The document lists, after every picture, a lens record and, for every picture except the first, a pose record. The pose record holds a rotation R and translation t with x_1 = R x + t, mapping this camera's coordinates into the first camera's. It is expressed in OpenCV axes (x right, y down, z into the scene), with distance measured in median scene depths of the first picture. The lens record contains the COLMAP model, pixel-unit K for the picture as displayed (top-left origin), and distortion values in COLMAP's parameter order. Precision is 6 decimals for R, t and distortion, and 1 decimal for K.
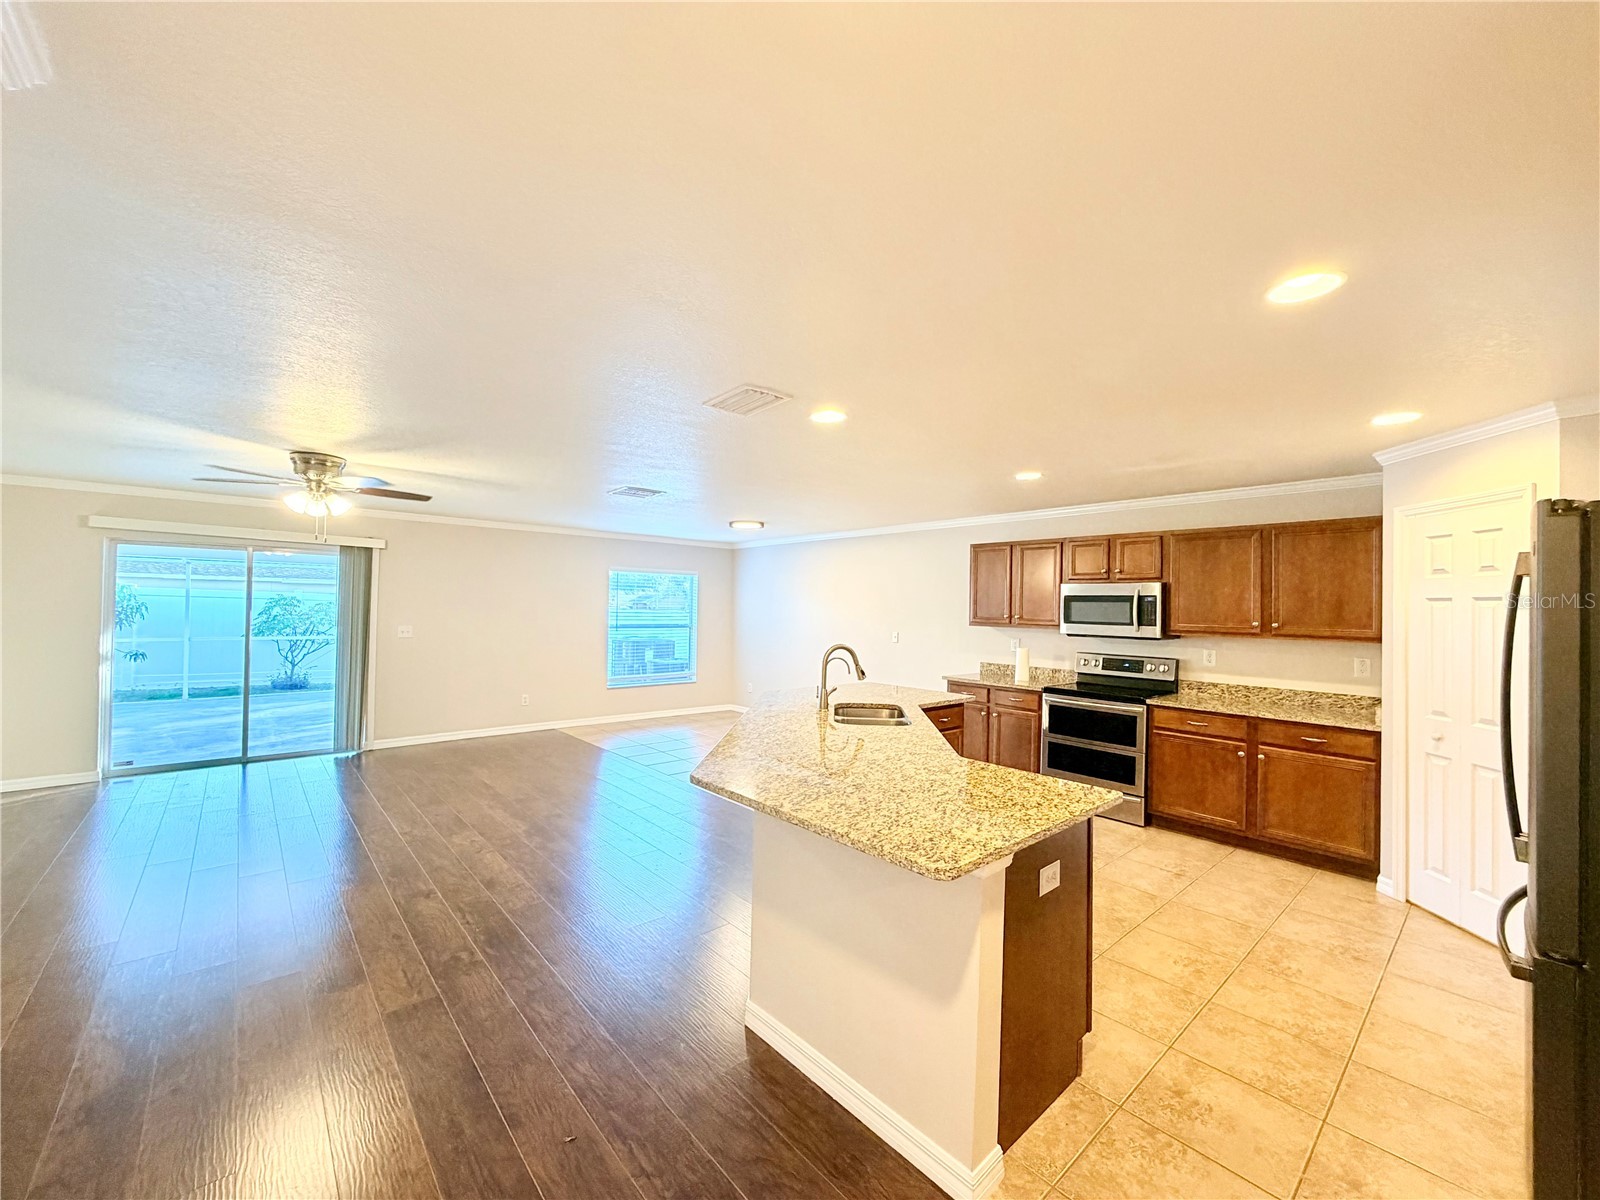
lens RADIAL K [[638.9, 0, 792.5], [0, 638.9, 599.7], [0, 0, 1]] dist [0.000564, -0.000190]
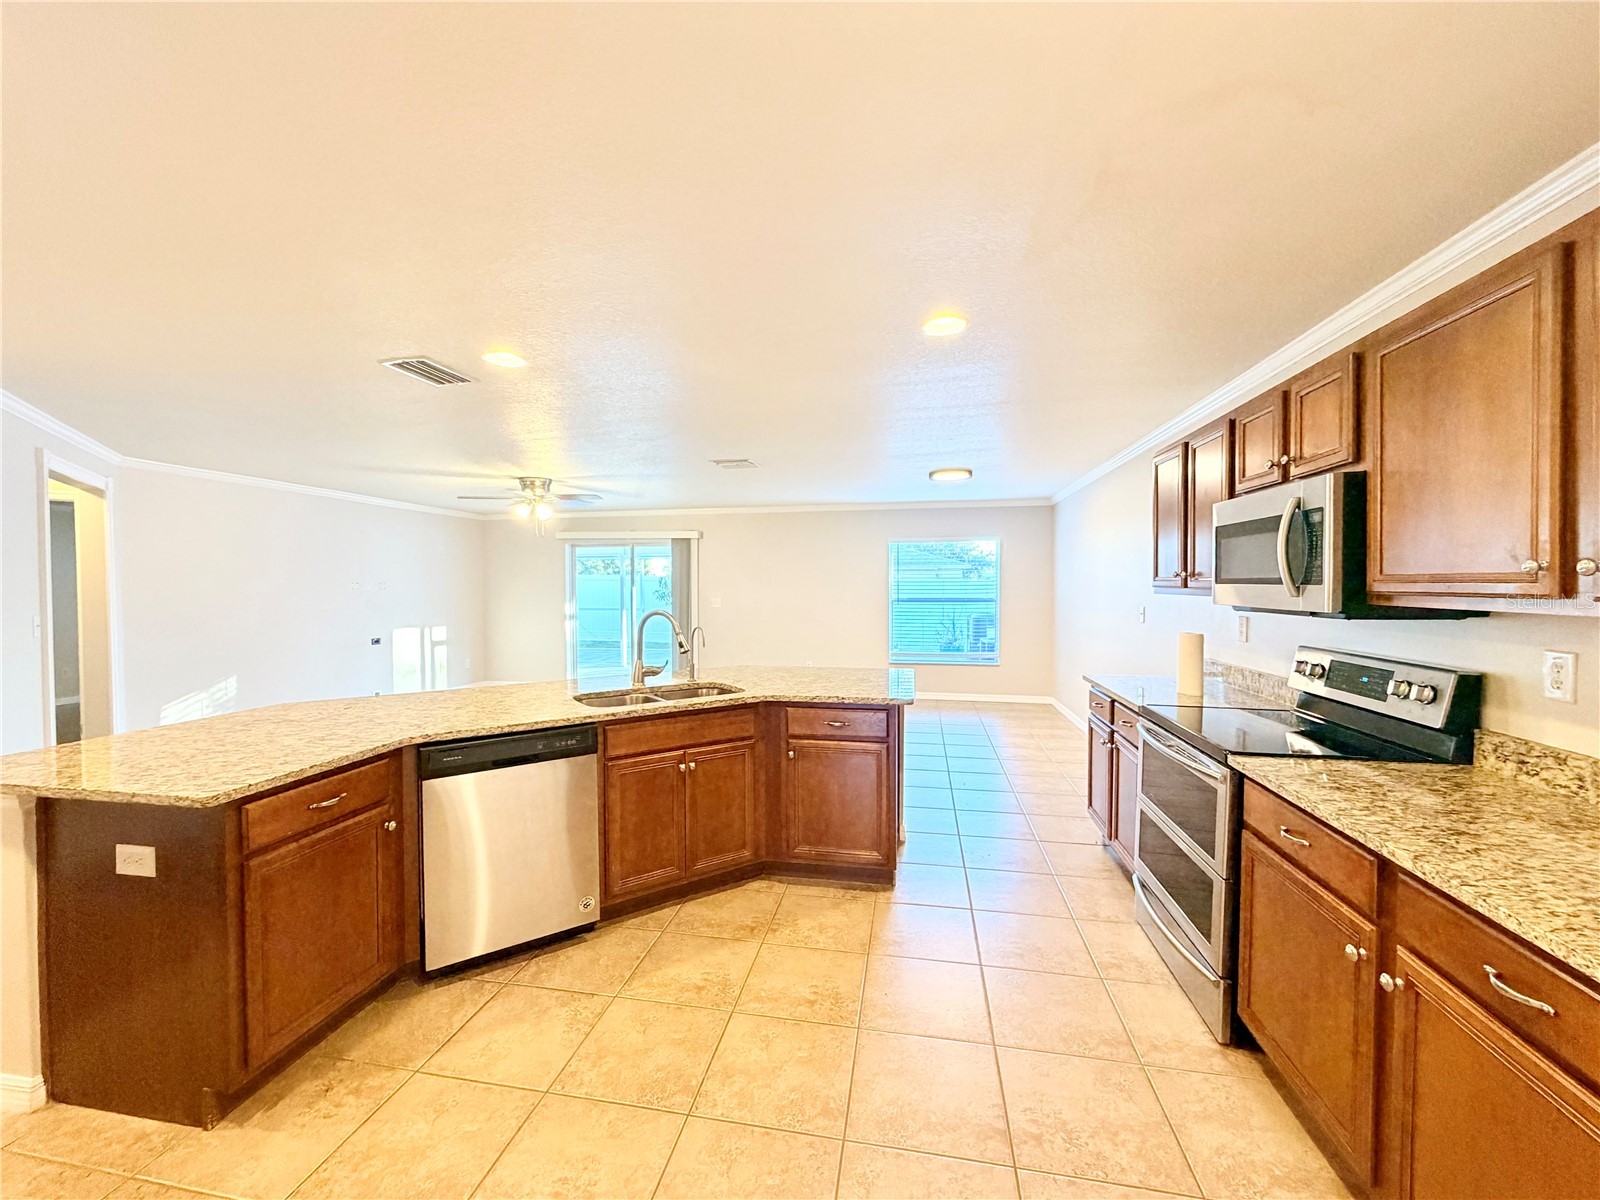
lens RADIAL K [[655.7, 0, 788.6], [0, 655.7, 599.2], [0, 0, 1]] dist [-0.001417, -0.000311]
pose [[0.613691, -0.004980, -0.789531, 0.678877], [0.029807, 0.999413, 0.016865, 0.033265], [0.788984, -0.033884, 0.613479, 0.474654]]
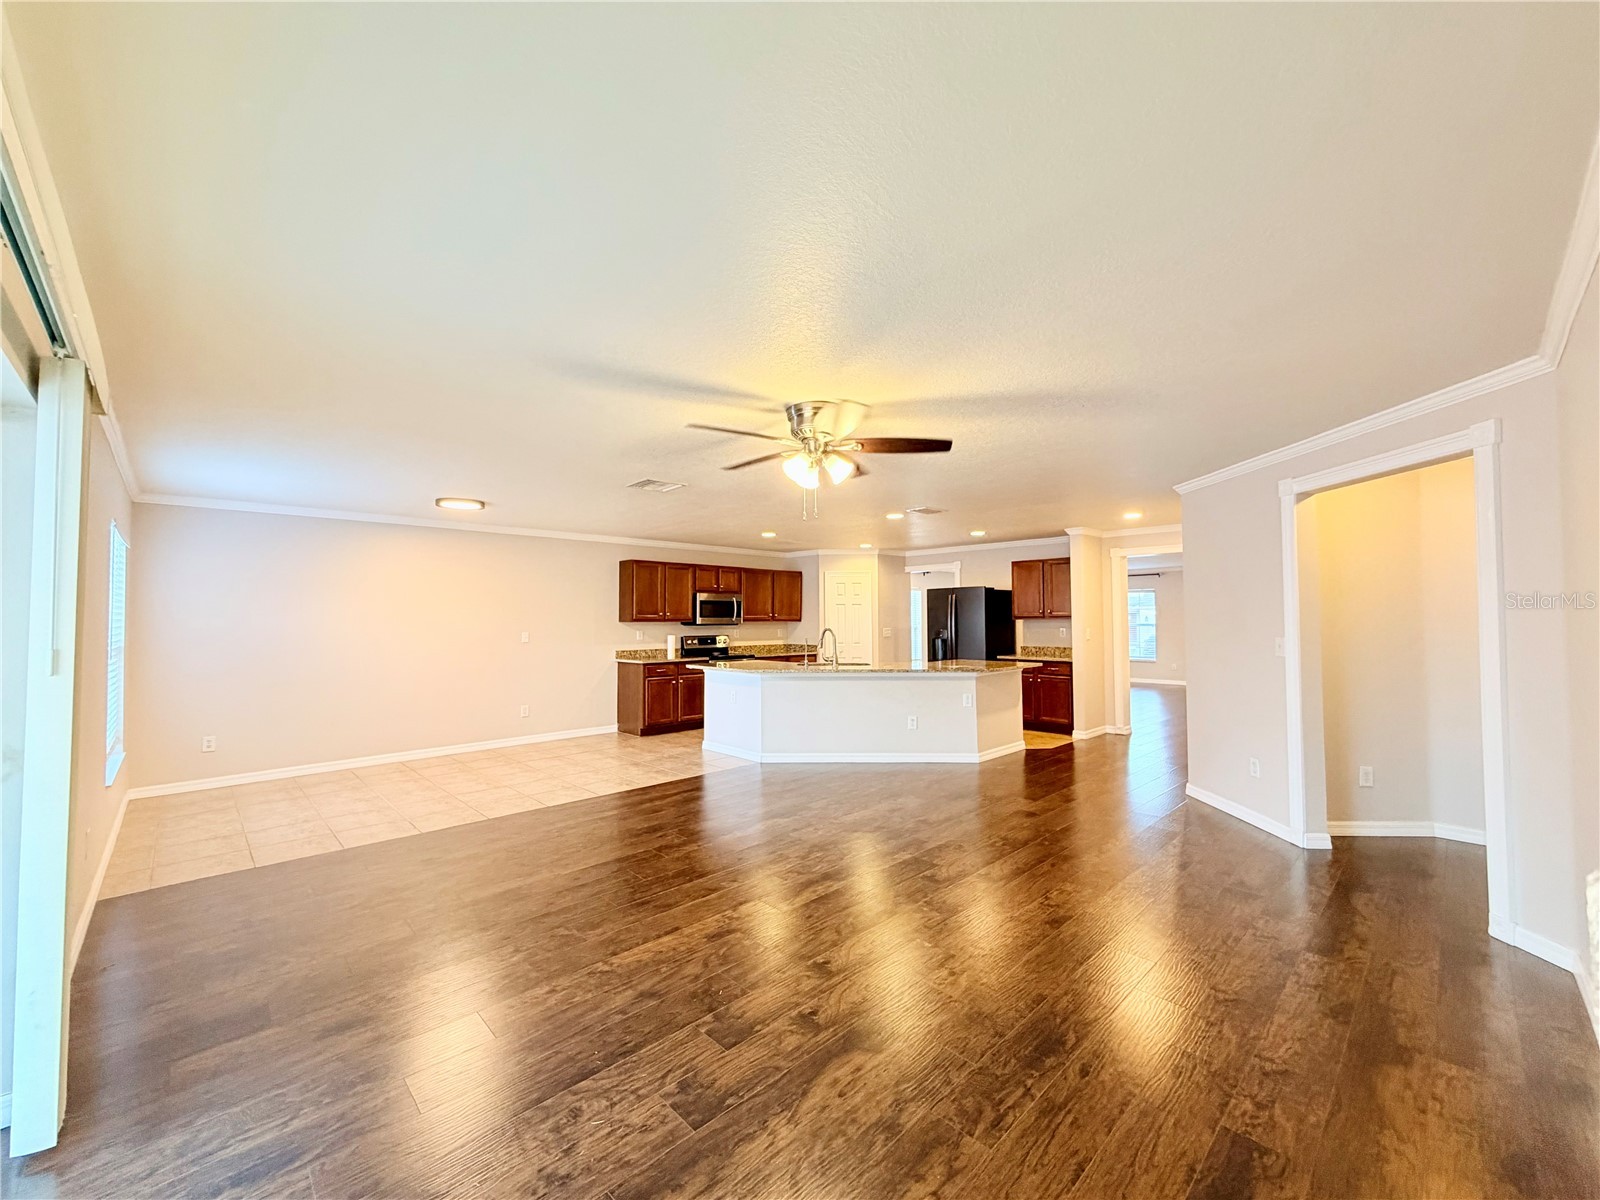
lens RADIAL K [[638.9, 0, 792.5], [0, 638.9, 599.7], [0, 0, 1]] dist [0.000564, -0.000190]
pose [[-0.044349, 0.010943, 0.998956, -1.282974], [-0.005303, 0.999923, -0.011189, 0.007174], [-0.999002, -0.005794, -0.044287, 0.894844]]
